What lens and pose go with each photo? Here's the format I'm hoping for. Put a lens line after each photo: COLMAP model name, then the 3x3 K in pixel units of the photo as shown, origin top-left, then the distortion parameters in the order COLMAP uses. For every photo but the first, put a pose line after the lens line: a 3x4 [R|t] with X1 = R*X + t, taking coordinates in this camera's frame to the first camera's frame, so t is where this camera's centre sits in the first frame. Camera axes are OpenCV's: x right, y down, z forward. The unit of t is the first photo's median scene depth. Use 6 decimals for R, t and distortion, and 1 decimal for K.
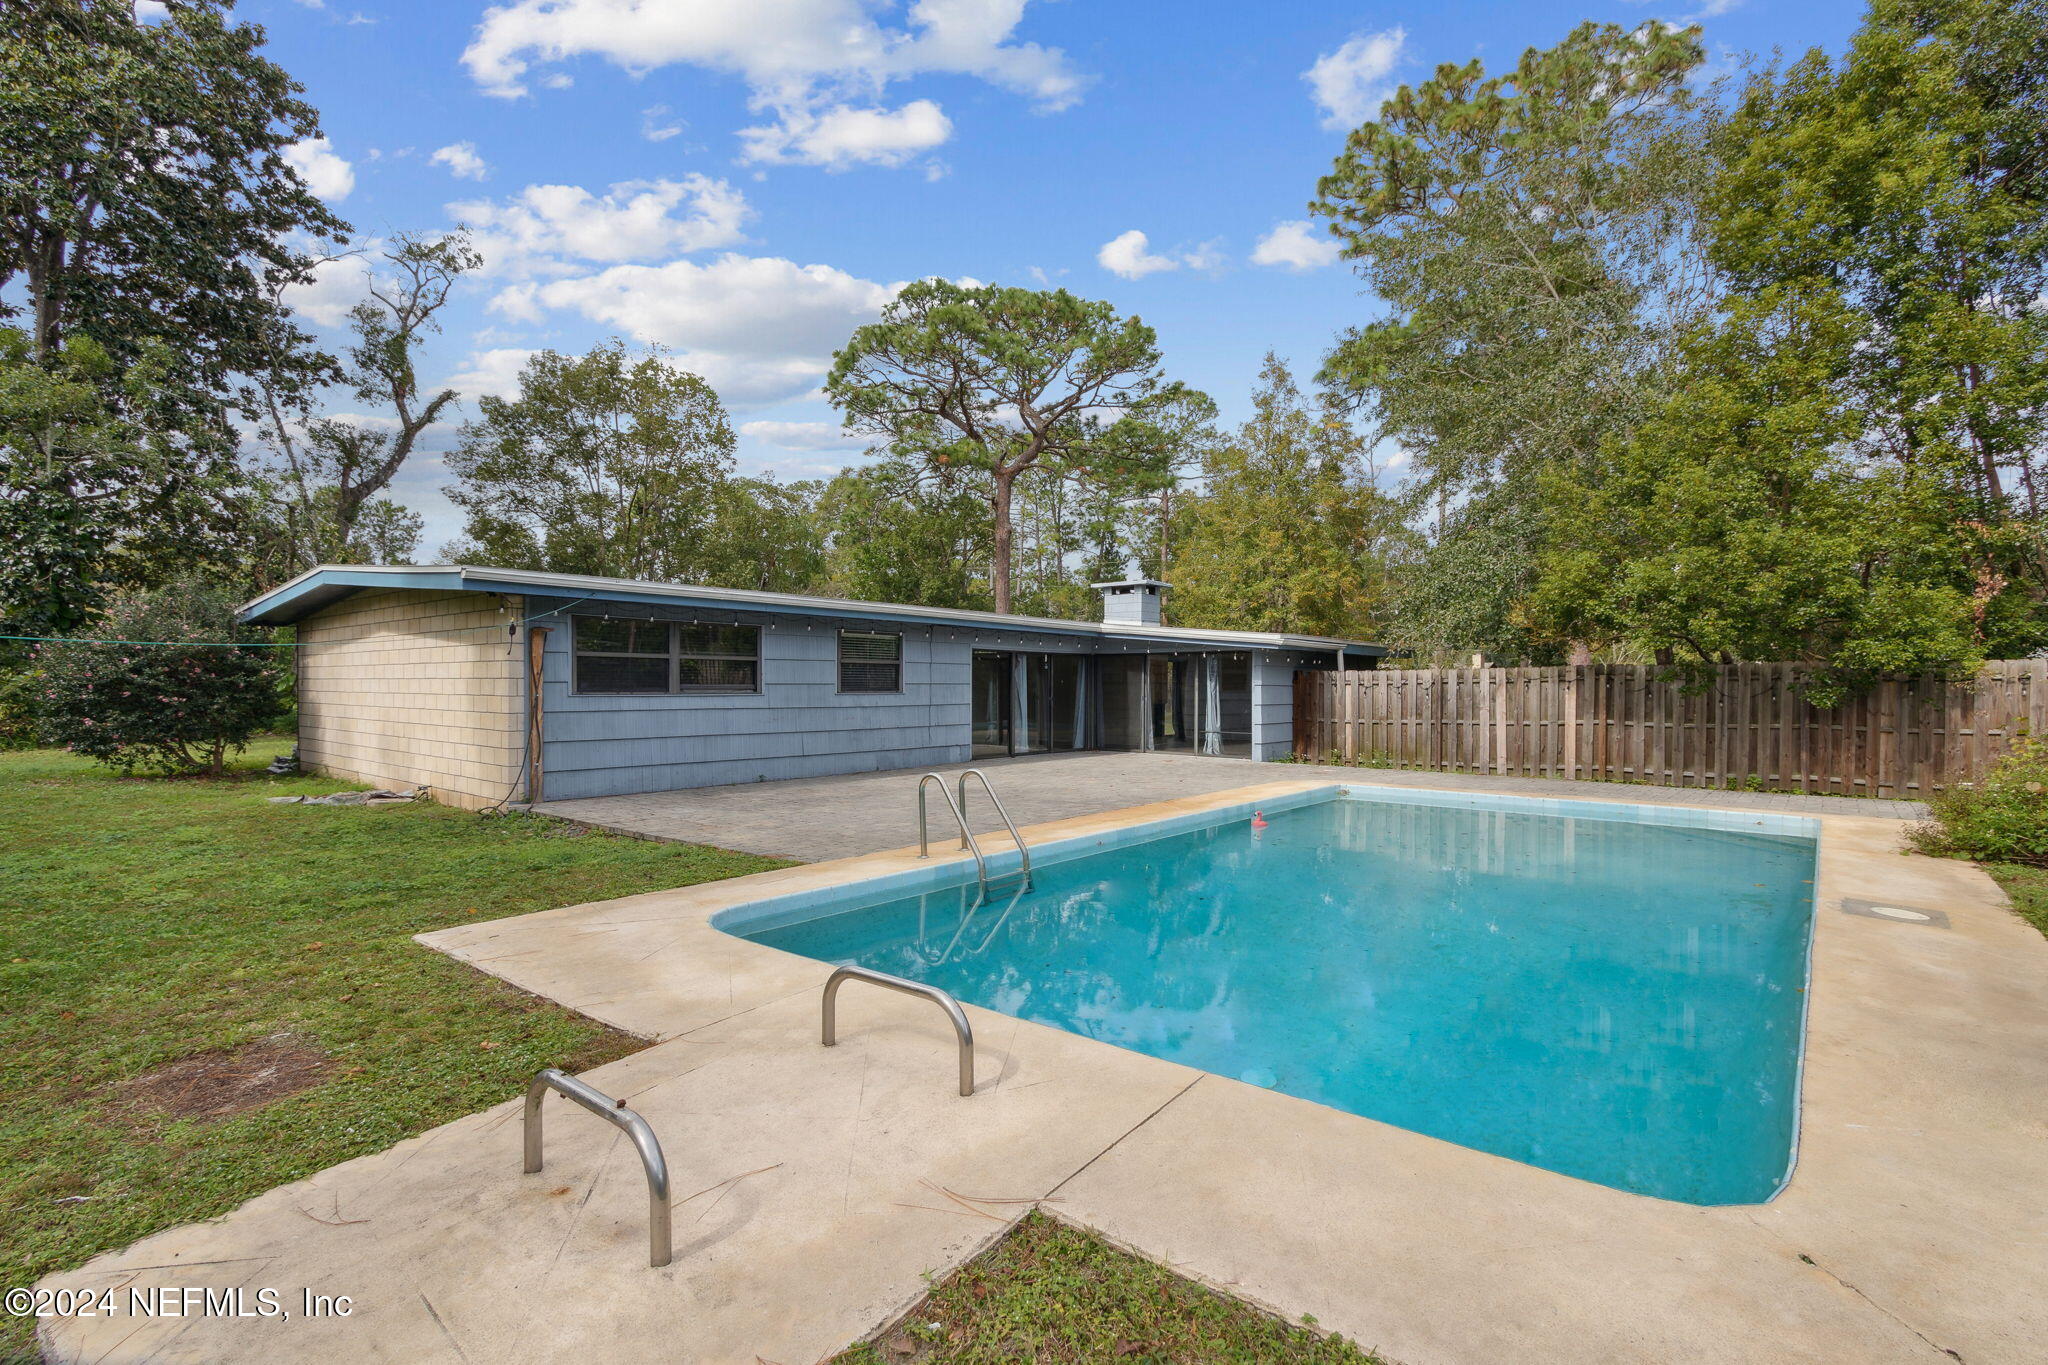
lens RADIAL K [[972.2, 0, 1021.0], [0, 972.2, 685.4], [0, 0, 1]] dist [-0.023549, 0.000713]
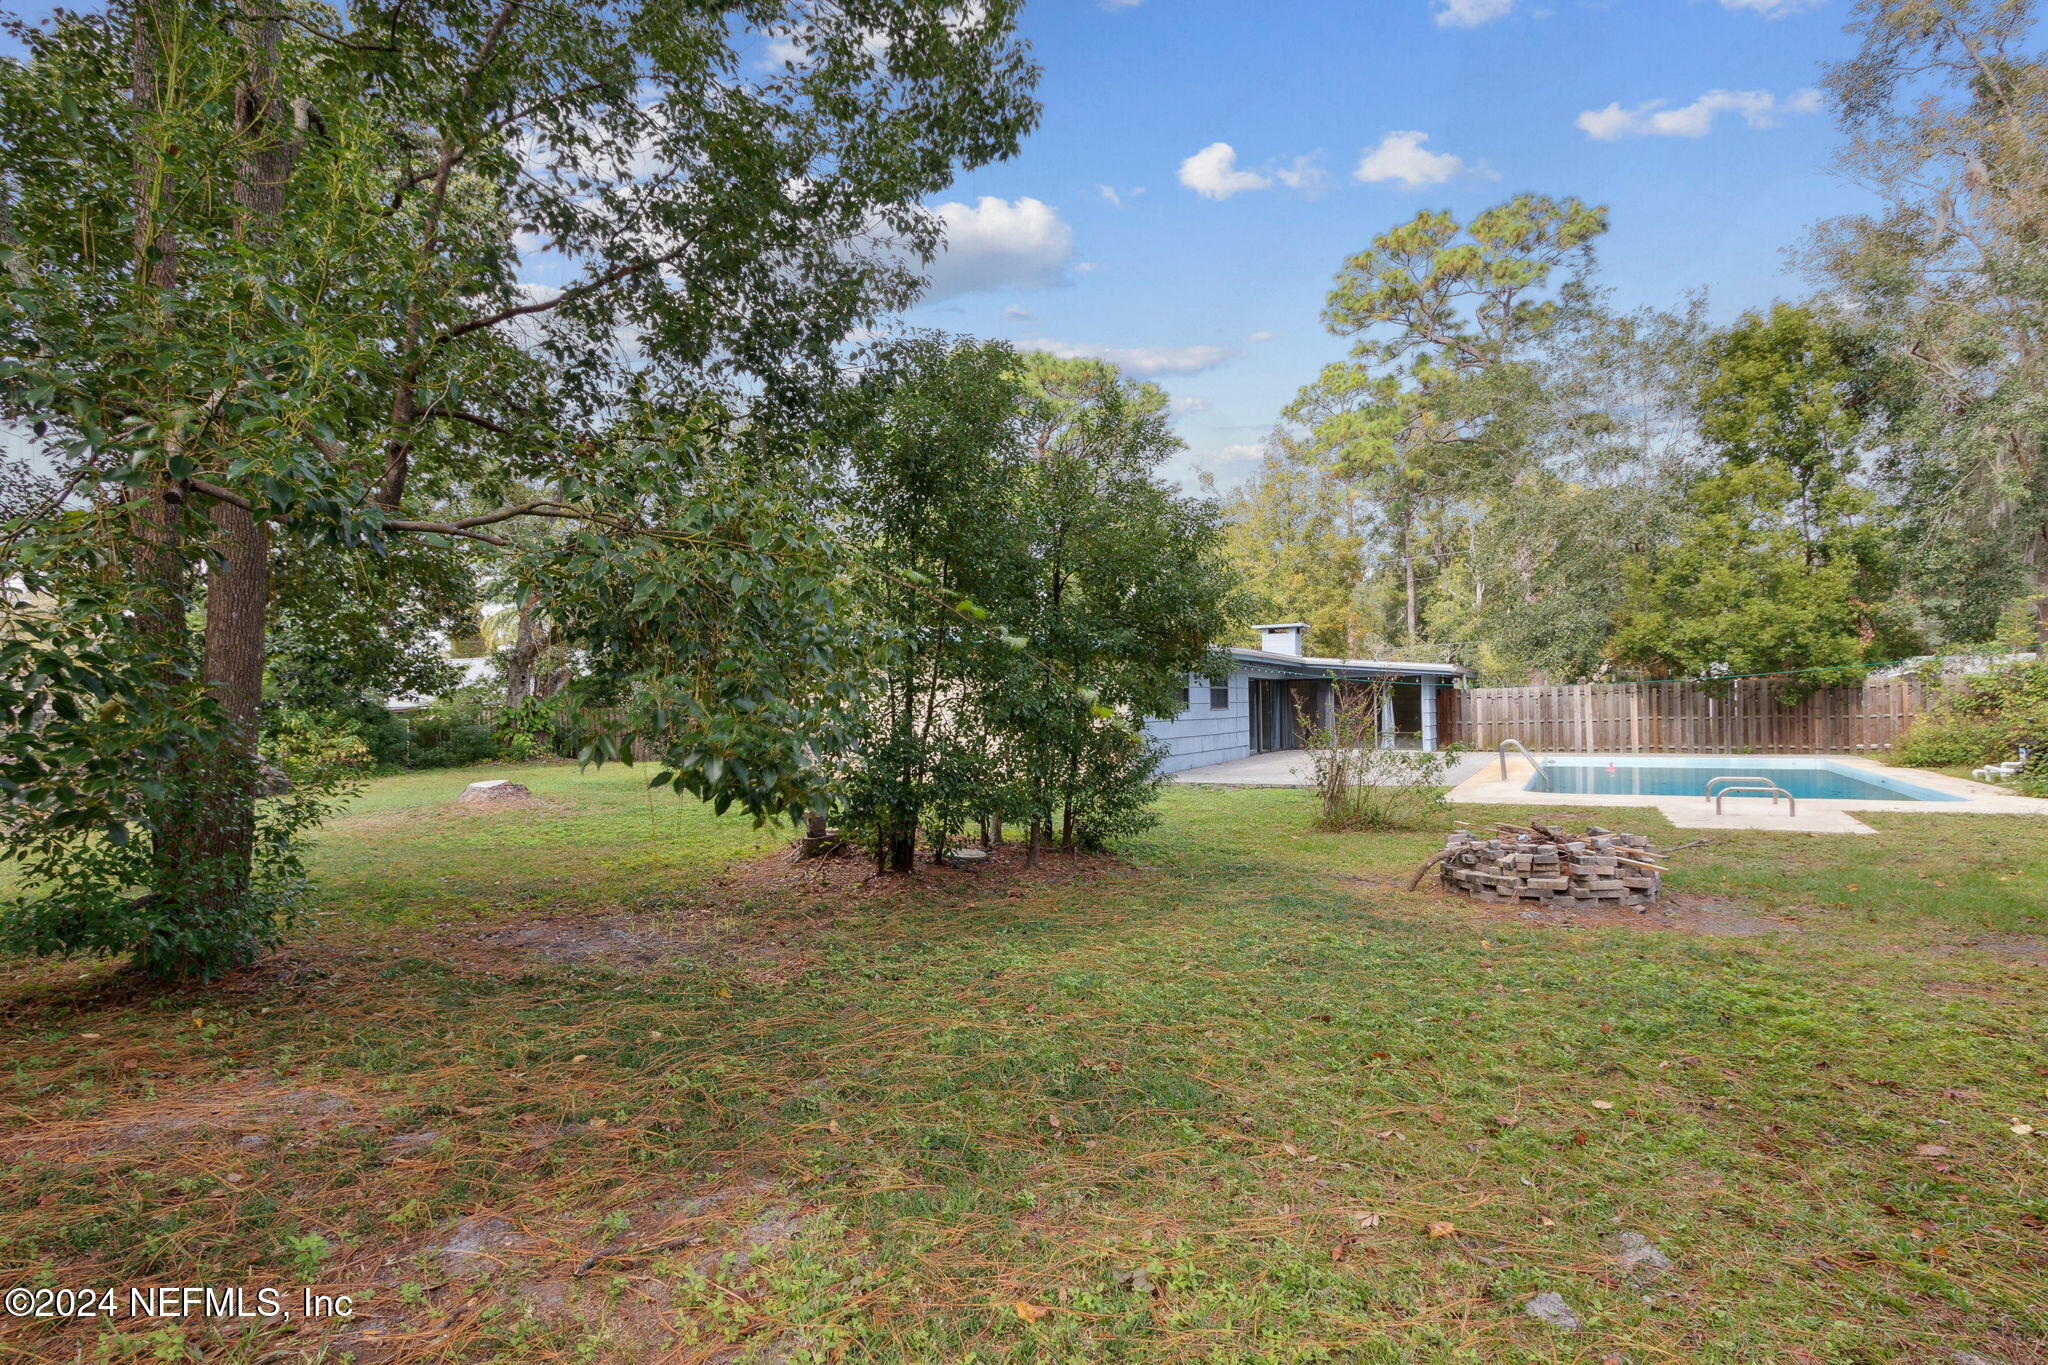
lens RADIAL K [[972.2, 0, 1021.4], [0, 972.2, 686.9], [0, 0, 1]] dist [-0.023549, 0.000713]
pose [[0.966477, -0.015465, 0.256287, -0.850602], [0.020488, 0.999647, -0.016940, -0.008232], [-0.255935, 0.021623, 0.966452, -0.290424]]
